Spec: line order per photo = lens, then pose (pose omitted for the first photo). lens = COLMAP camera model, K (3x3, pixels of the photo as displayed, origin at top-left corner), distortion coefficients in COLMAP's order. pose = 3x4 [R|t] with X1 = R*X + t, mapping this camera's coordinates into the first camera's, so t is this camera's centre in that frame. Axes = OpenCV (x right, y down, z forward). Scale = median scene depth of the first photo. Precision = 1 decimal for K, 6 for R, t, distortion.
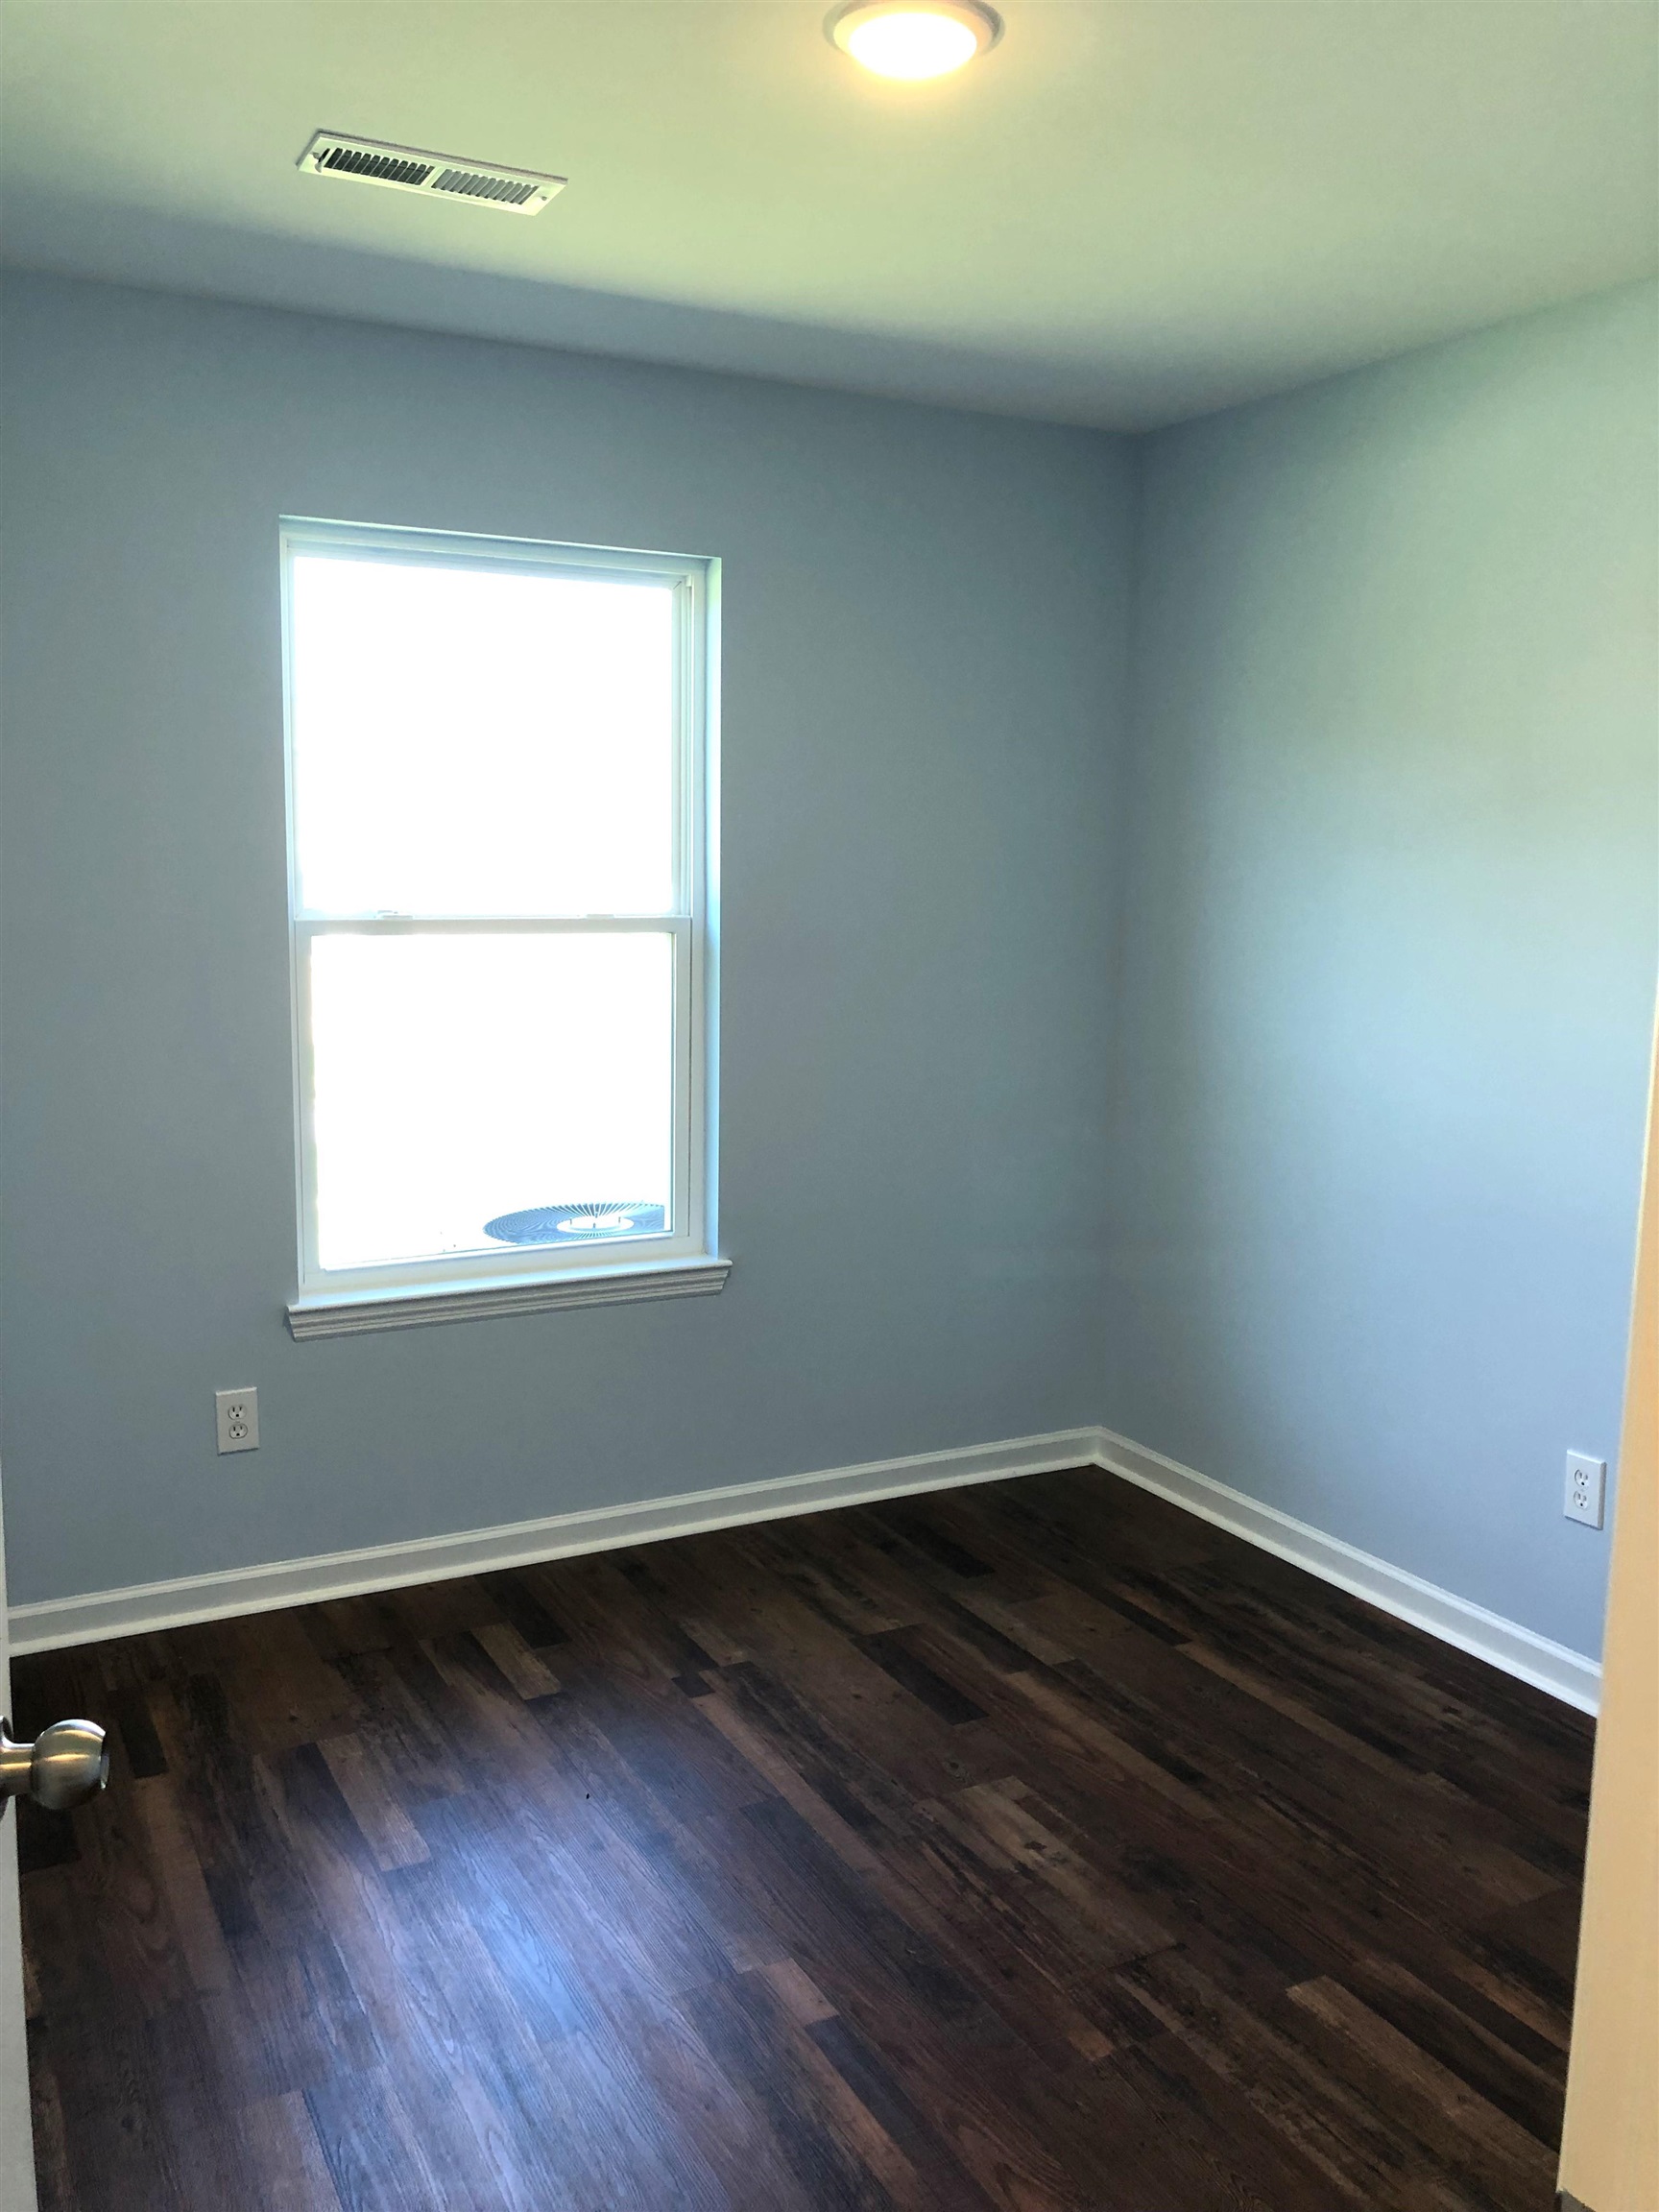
lens RADIAL K [[1804.0, 0, 829.5], [0, 1804.0, 1106.0], [0, 0, 1]] dist [0.003727, -0.001049]
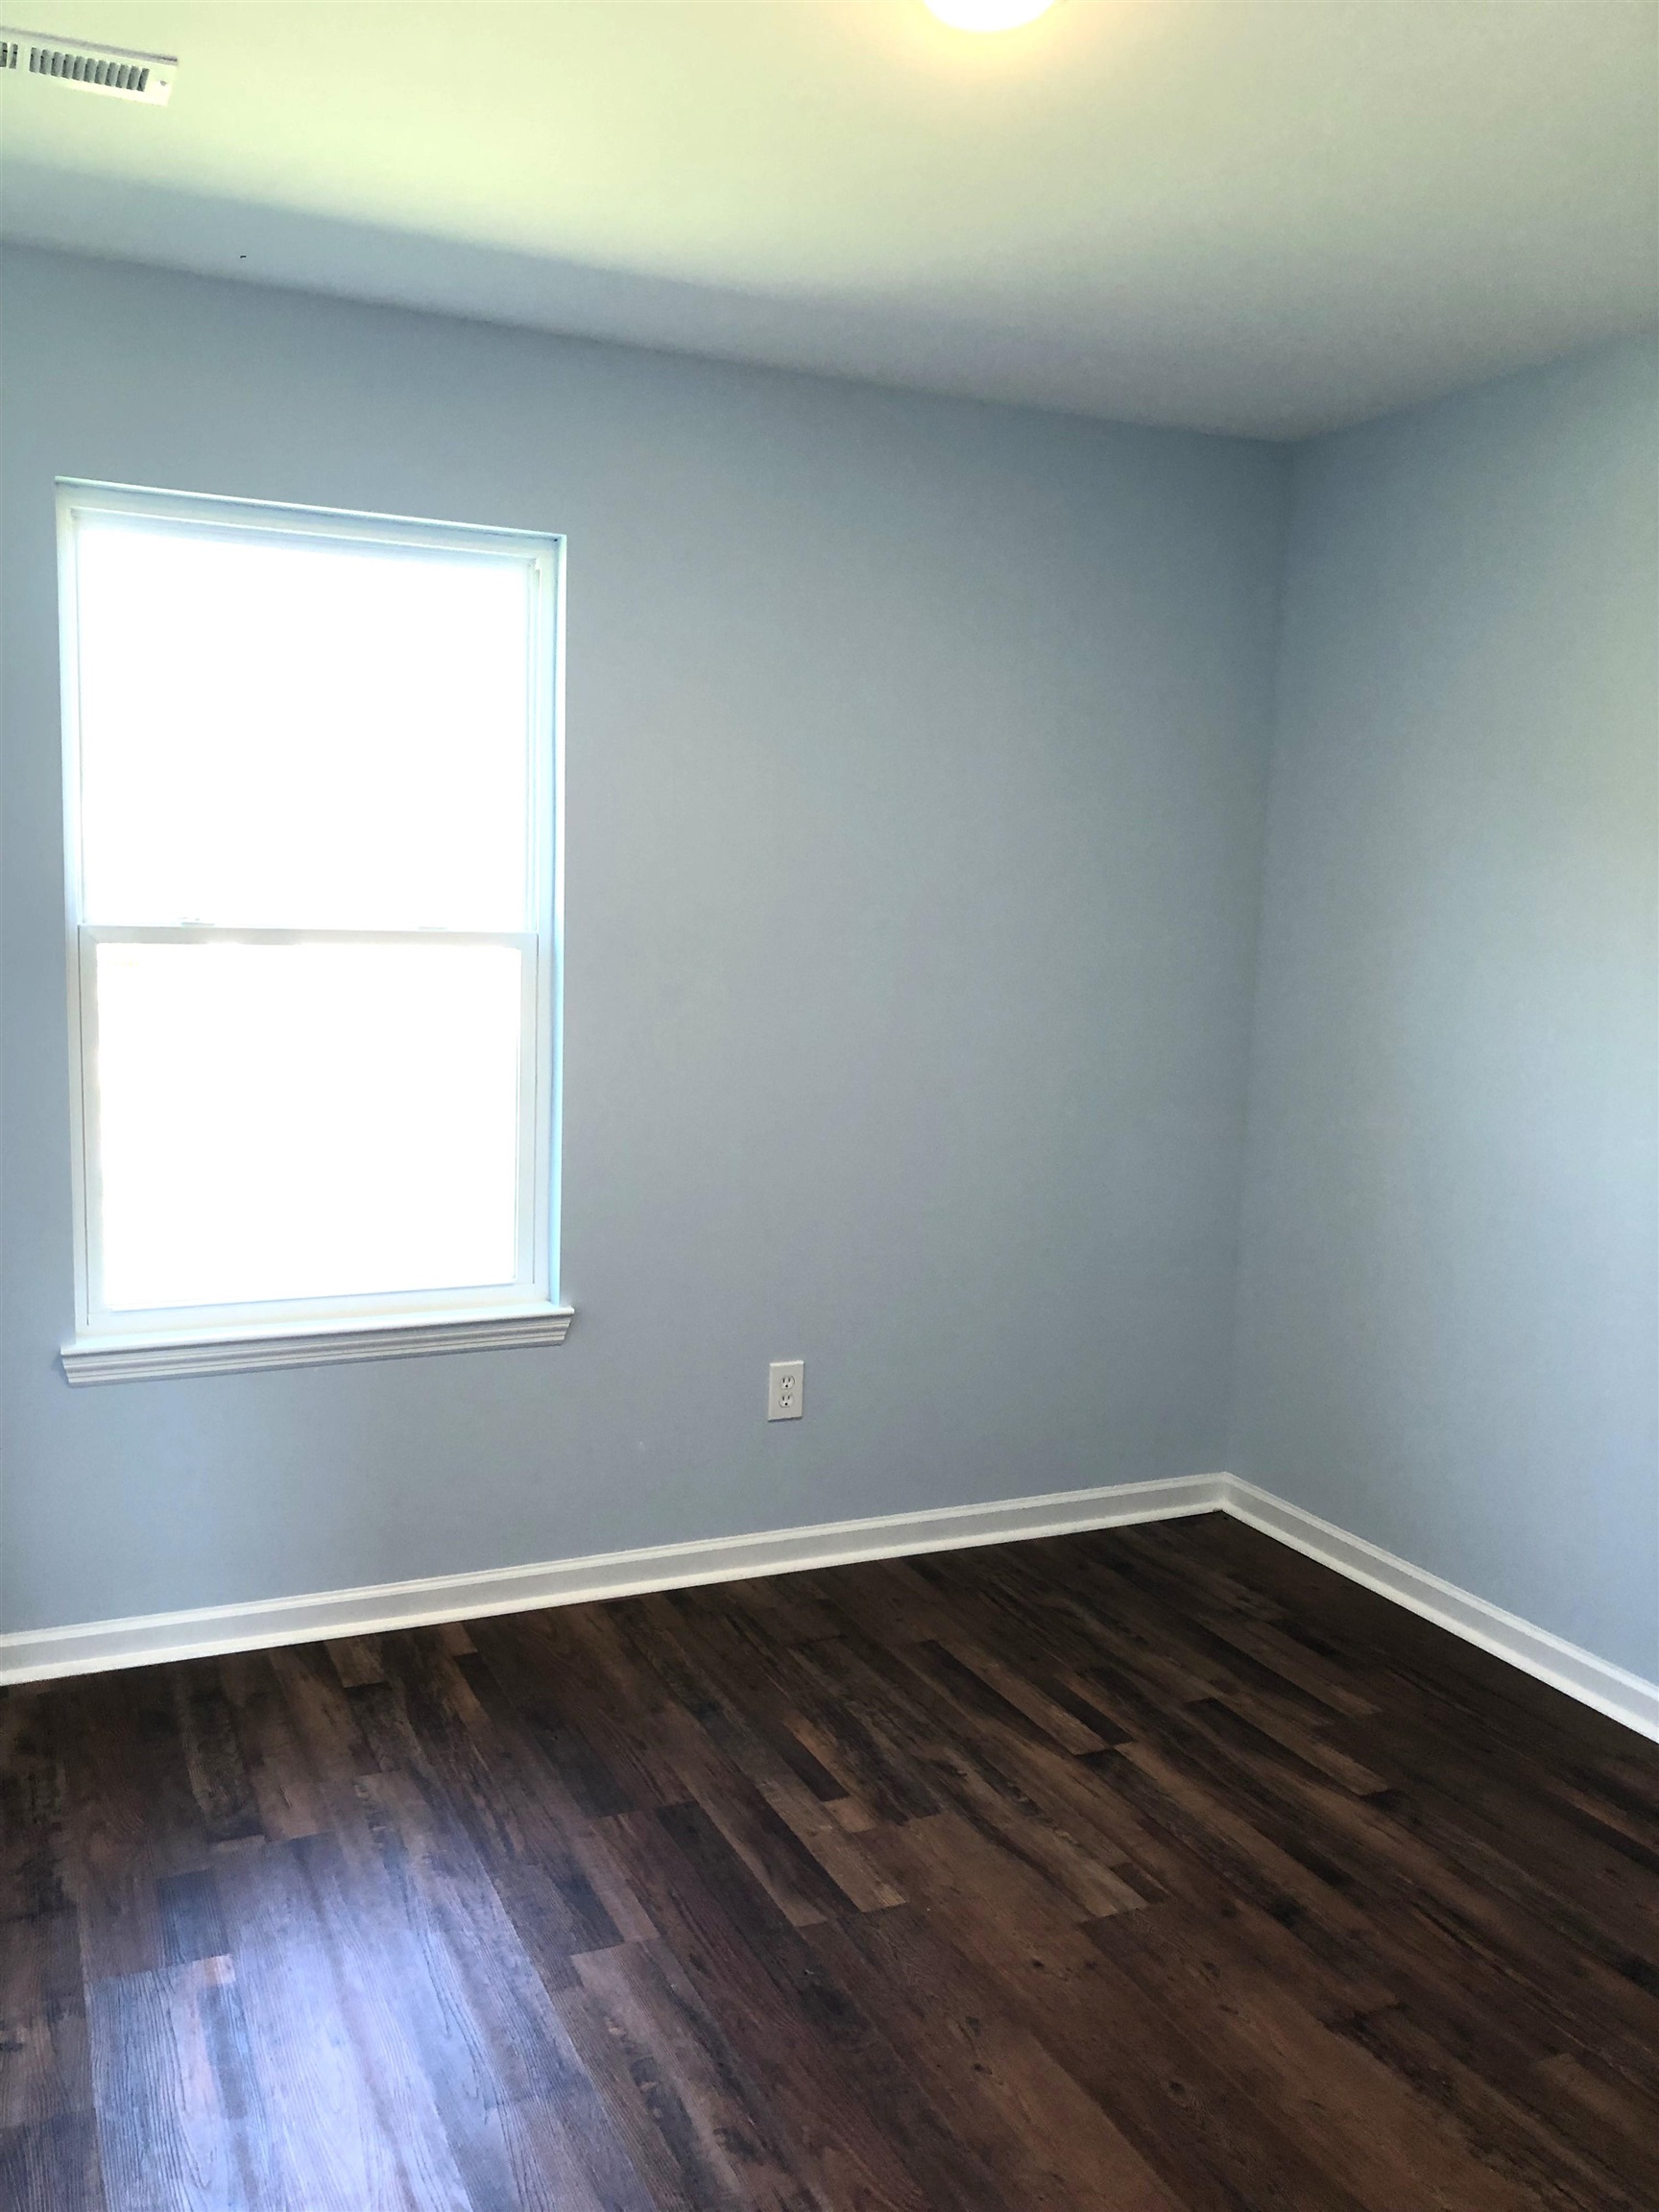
lens RADIAL K [[1857.2, 0, 829.5], [0, 1857.2, 1106.0], [0, 0, 1]] dist [0.049121, 0.004376]
pose [[0.998249, 0.022120, -0.054851, 0.124299], [-0.022887, 0.999648, -0.013399, -0.006812], [0.054536, 0.014631, 0.998405, 0.070547]]
